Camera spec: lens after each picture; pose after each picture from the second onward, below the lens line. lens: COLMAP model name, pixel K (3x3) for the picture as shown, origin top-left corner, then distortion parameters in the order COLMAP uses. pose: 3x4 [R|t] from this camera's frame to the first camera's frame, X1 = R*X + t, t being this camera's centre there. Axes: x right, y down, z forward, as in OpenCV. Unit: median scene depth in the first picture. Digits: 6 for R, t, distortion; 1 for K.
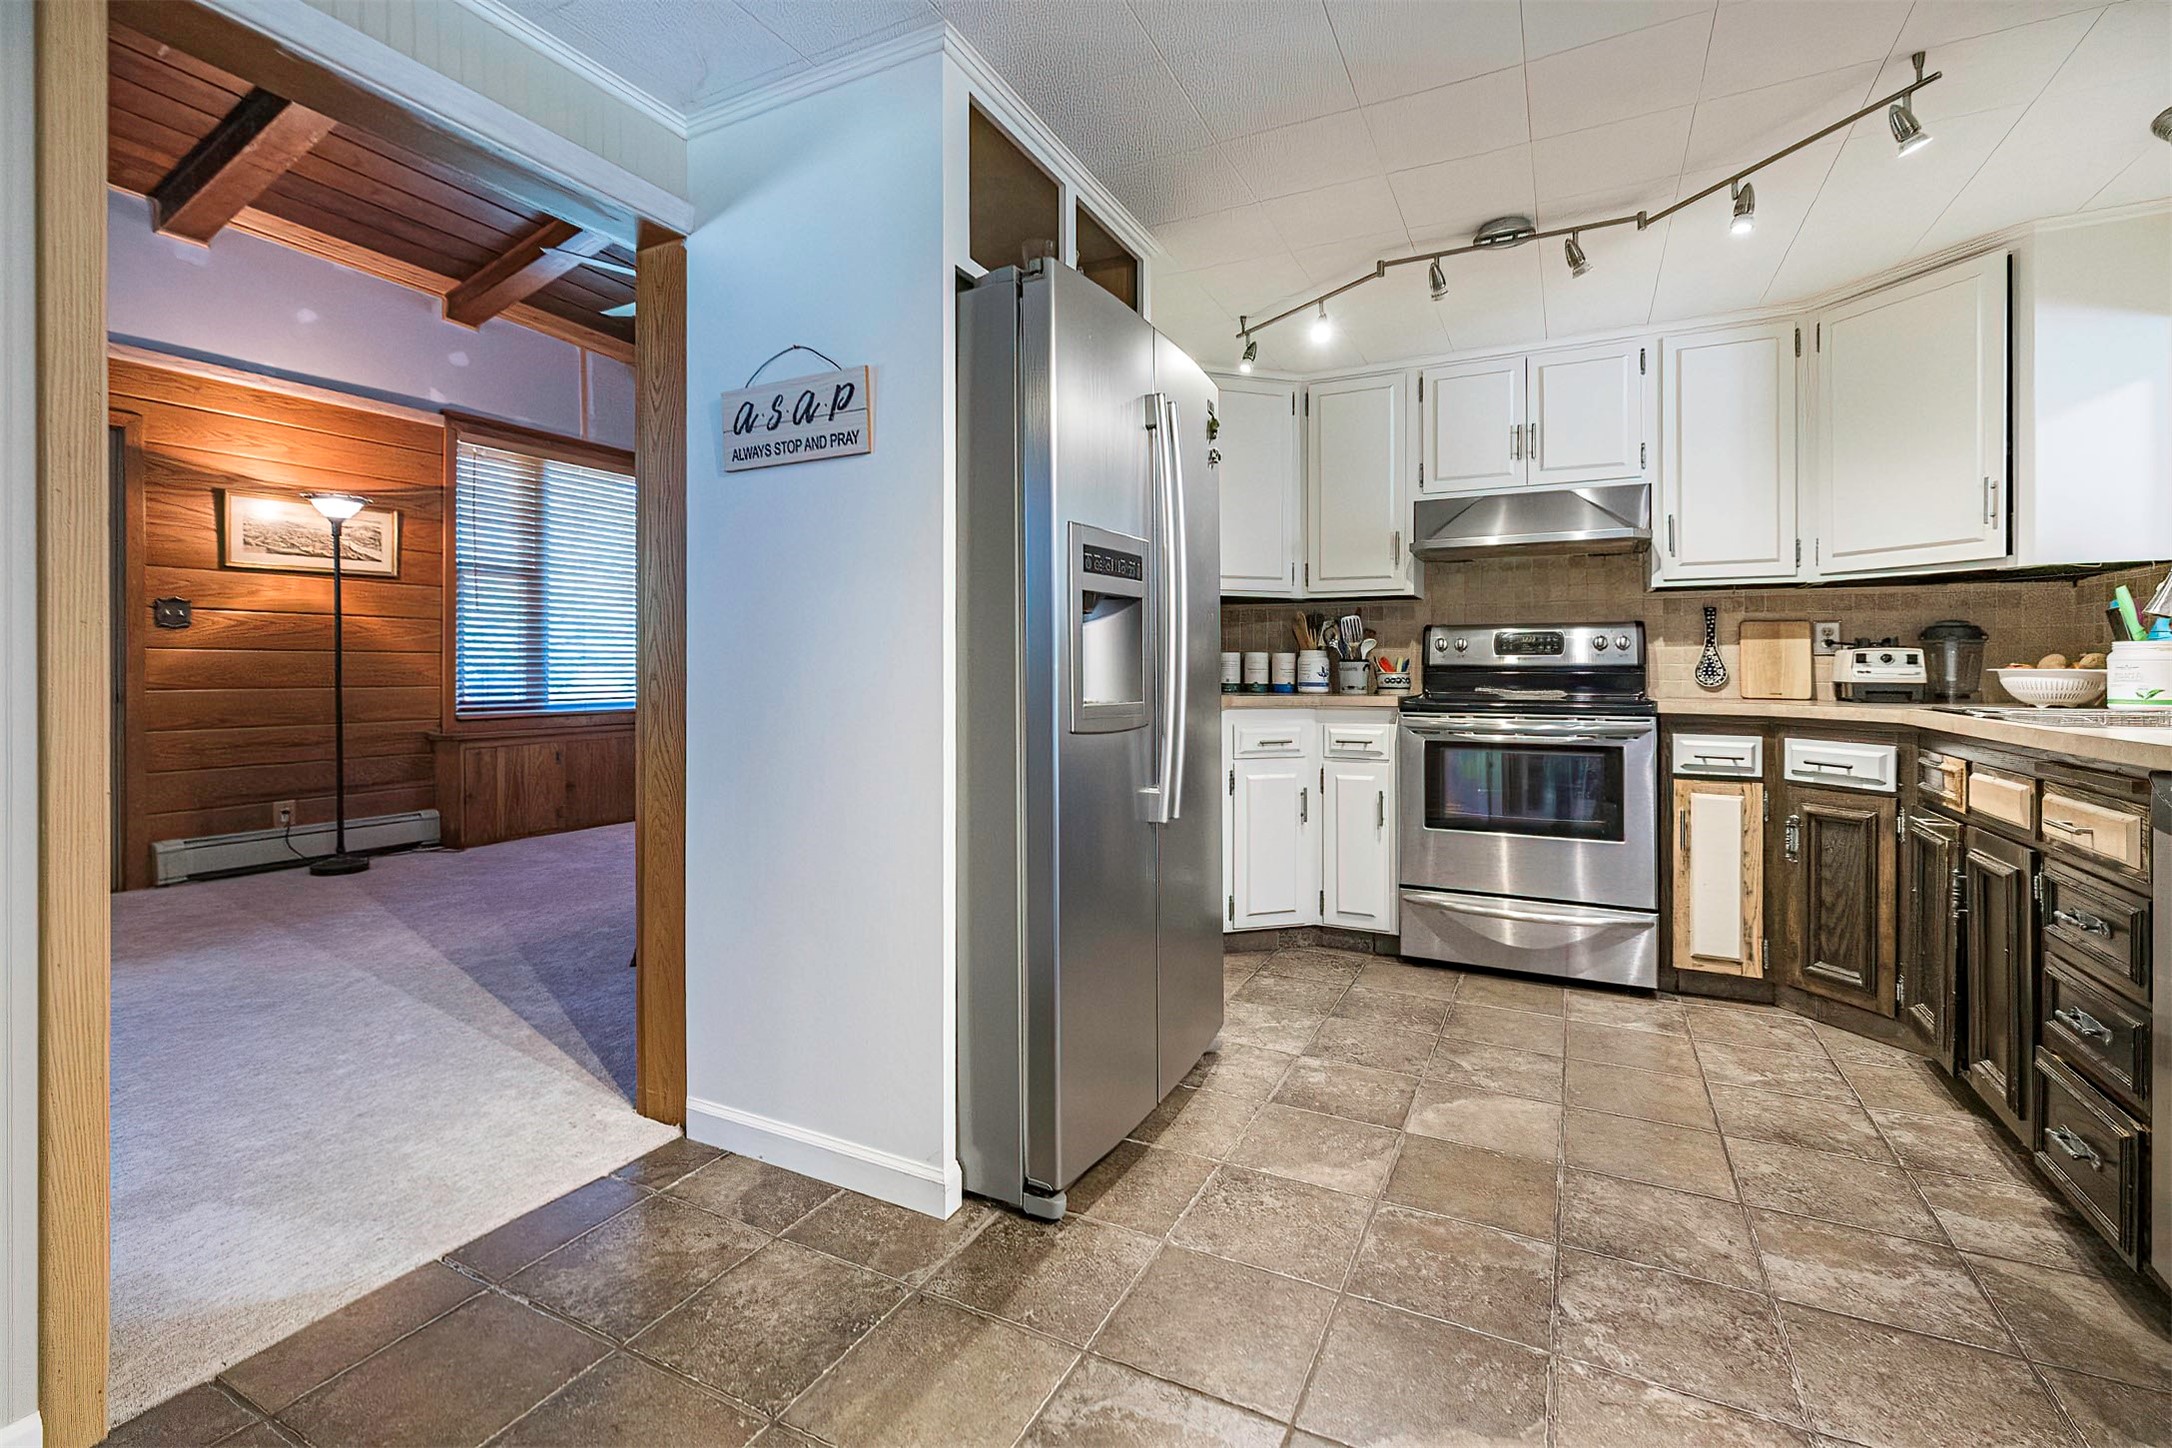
lens RADIAL K [[947.2, 0, 1055.7], [0, 947.2, 659.8], [0, 0, 1]] dist [-0.000825, 0.000063]
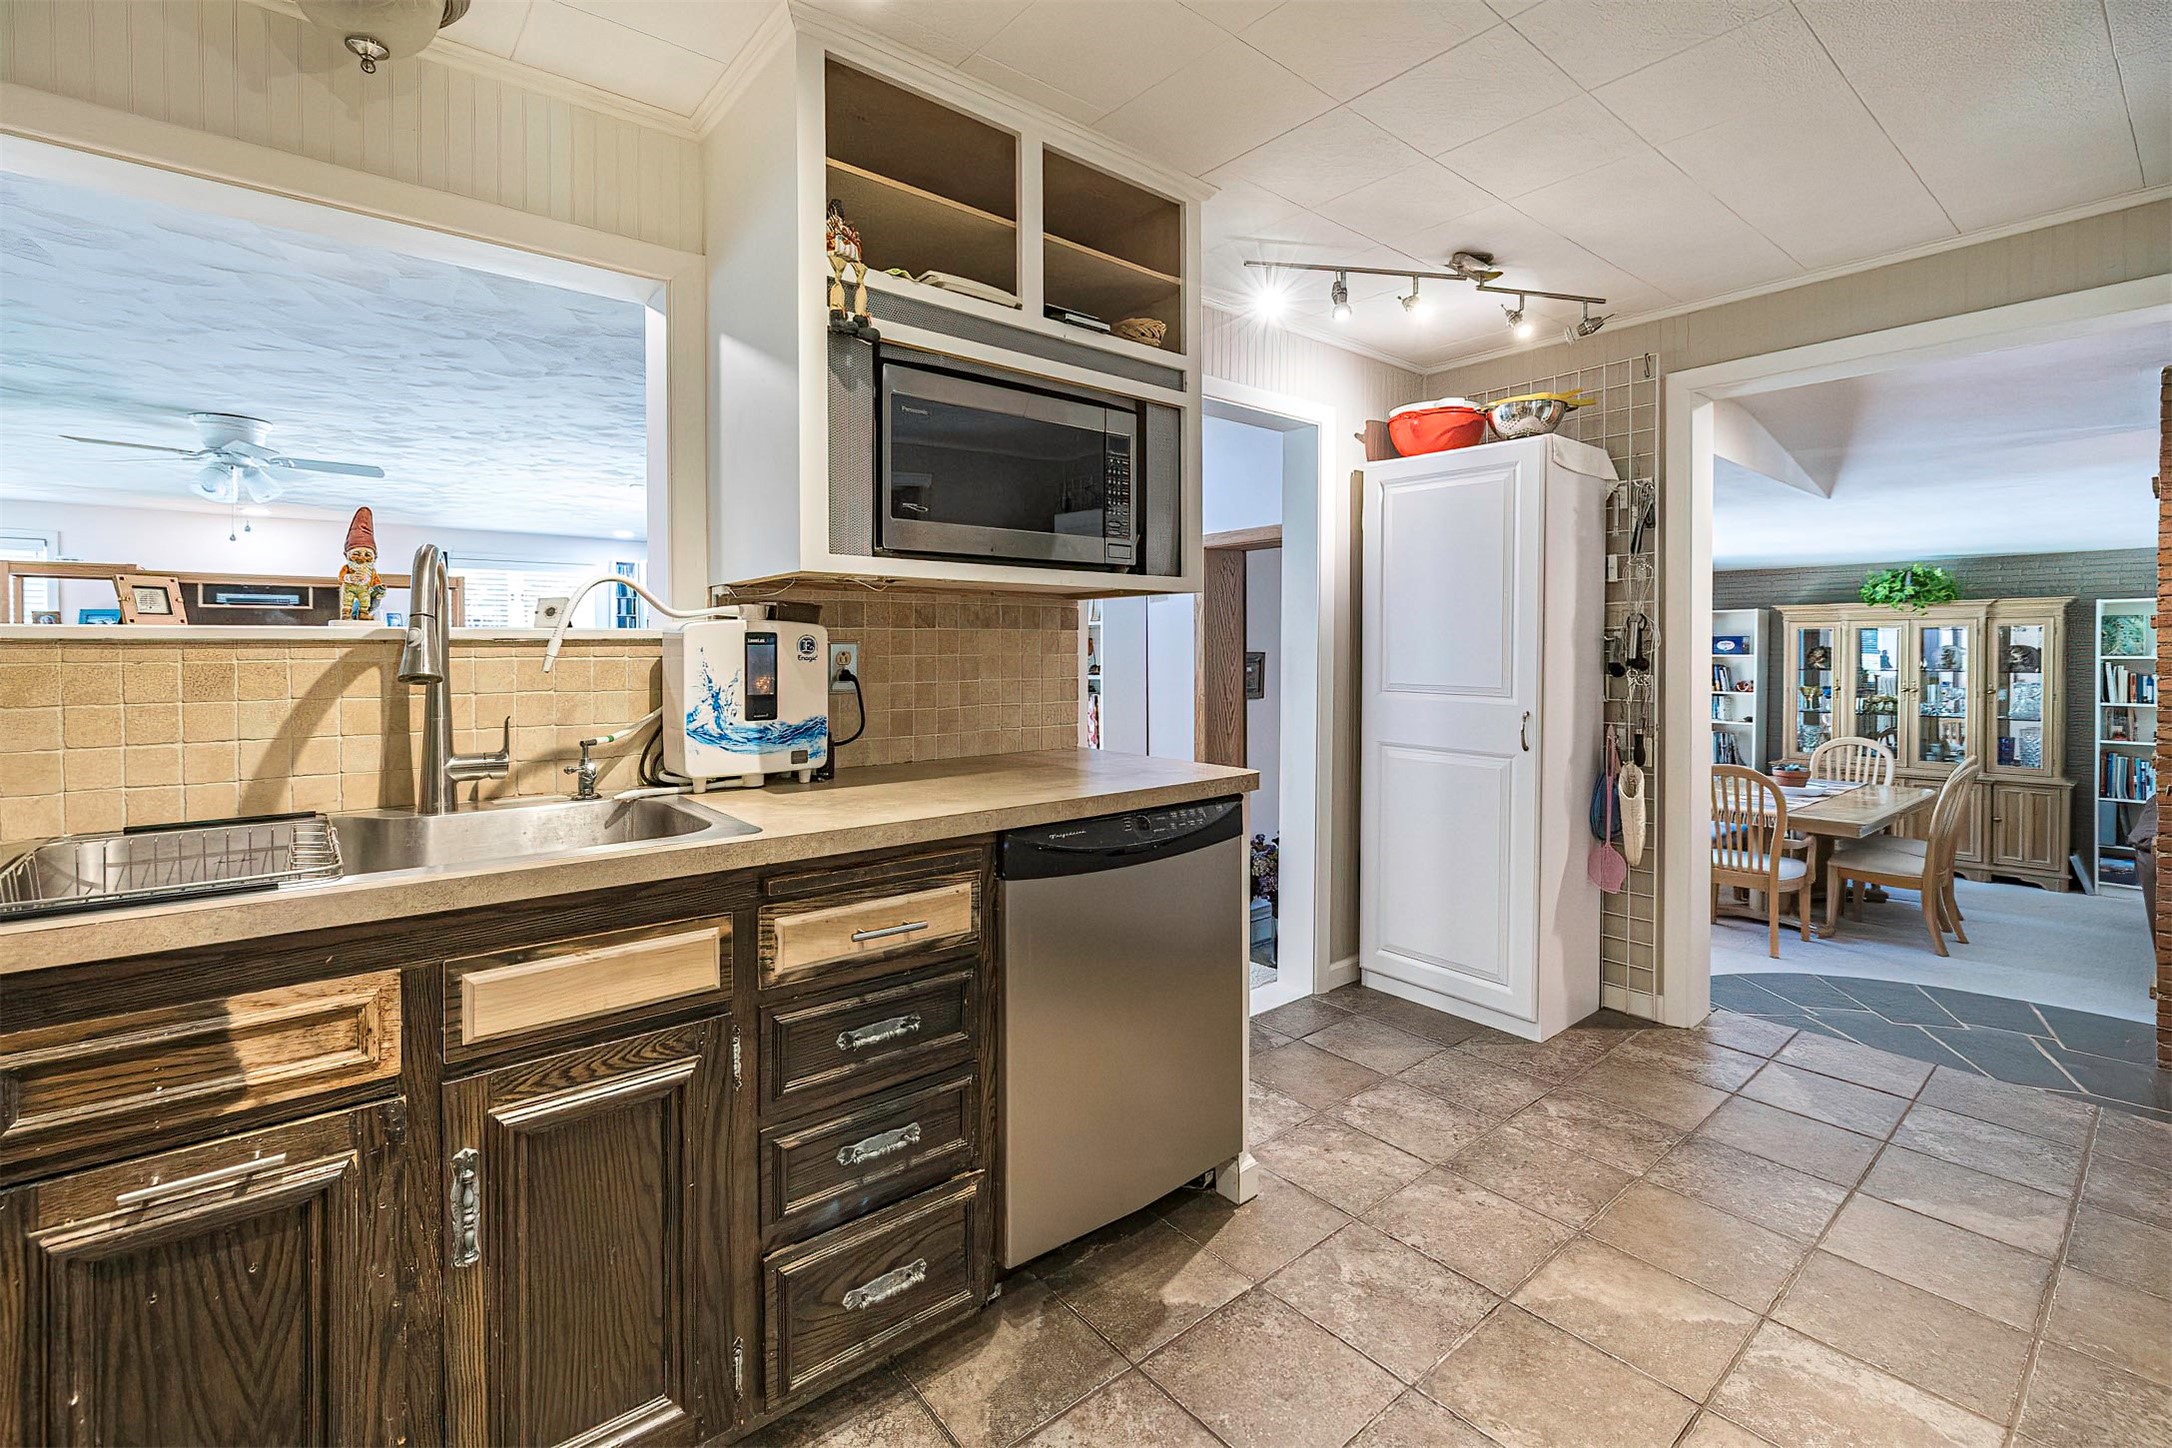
lens RADIAL K [[947.2, 0, 1055.7], [0, 947.2, 659.8], [0, 0, 1]] dist [-0.000825, 0.000063]
pose [[-0.924568, -0.007960, 0.380933, 0.391890], [-0.005362, 0.999955, 0.007882, -0.054811], [-0.380979, 0.005245, -0.924569, 1.158508]]
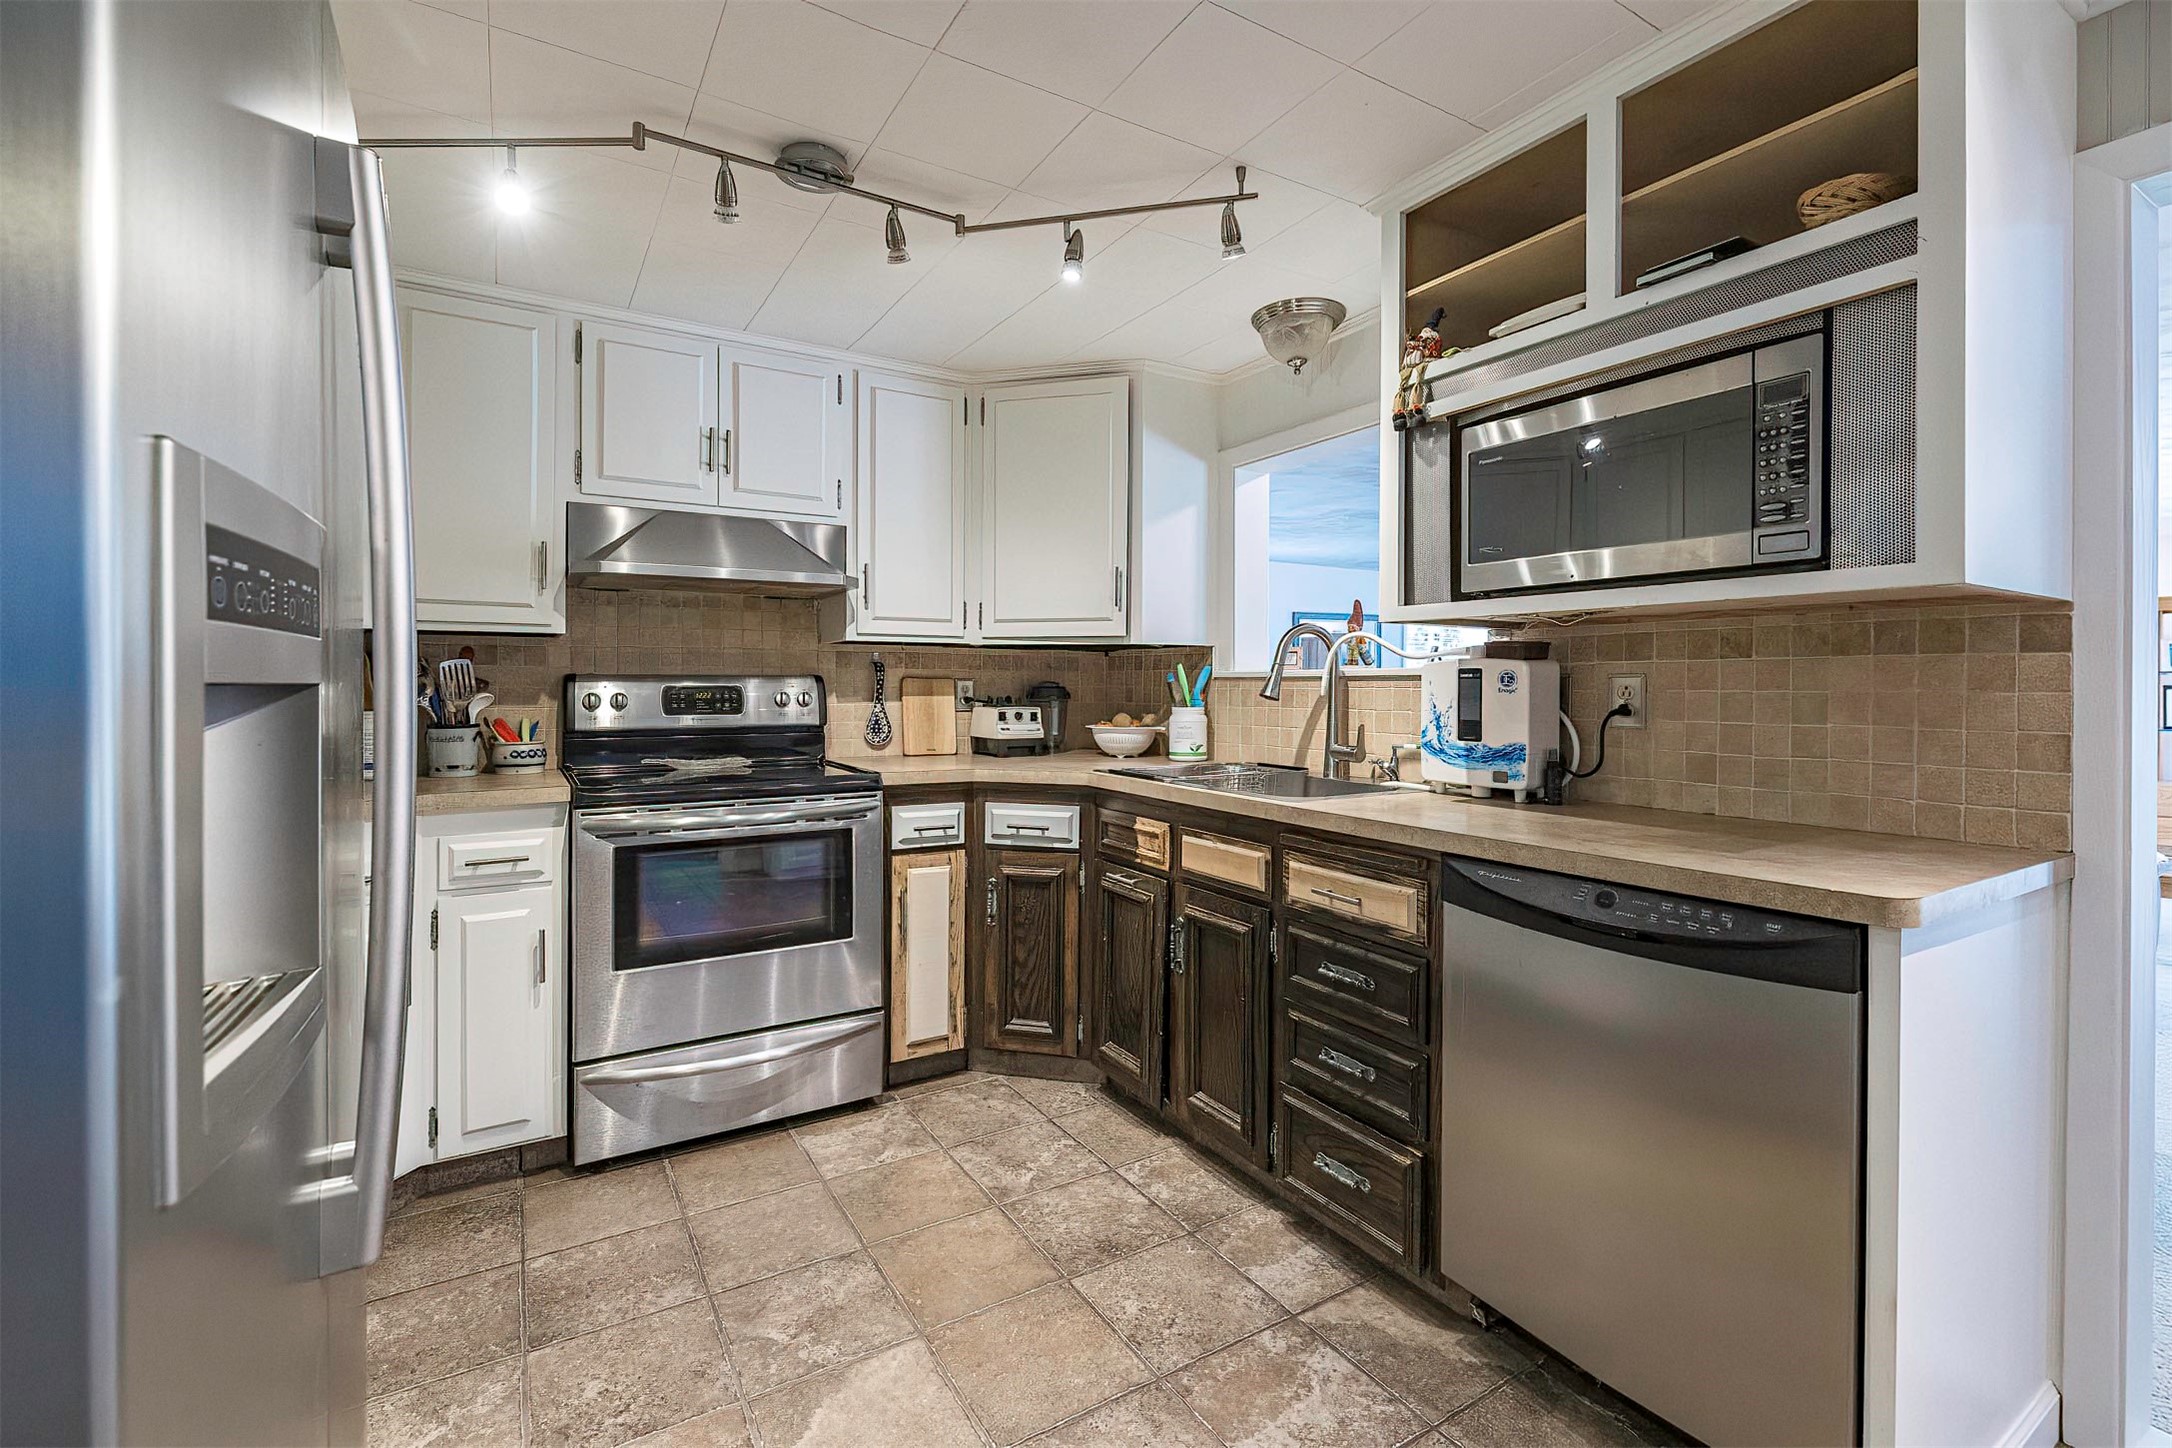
lens RADIAL K [[957.6, 0, 1073.9], [0, 957.6, 677.6], [0, 0, 1]] dist [-0.001017, -0.000307]
pose [[0.510174, 0.003712, 0.860063, -0.062452], [-0.008170, 0.999966, 0.000531, -0.057752], [-0.860033, -0.007298, 0.510187, 0.452742]]
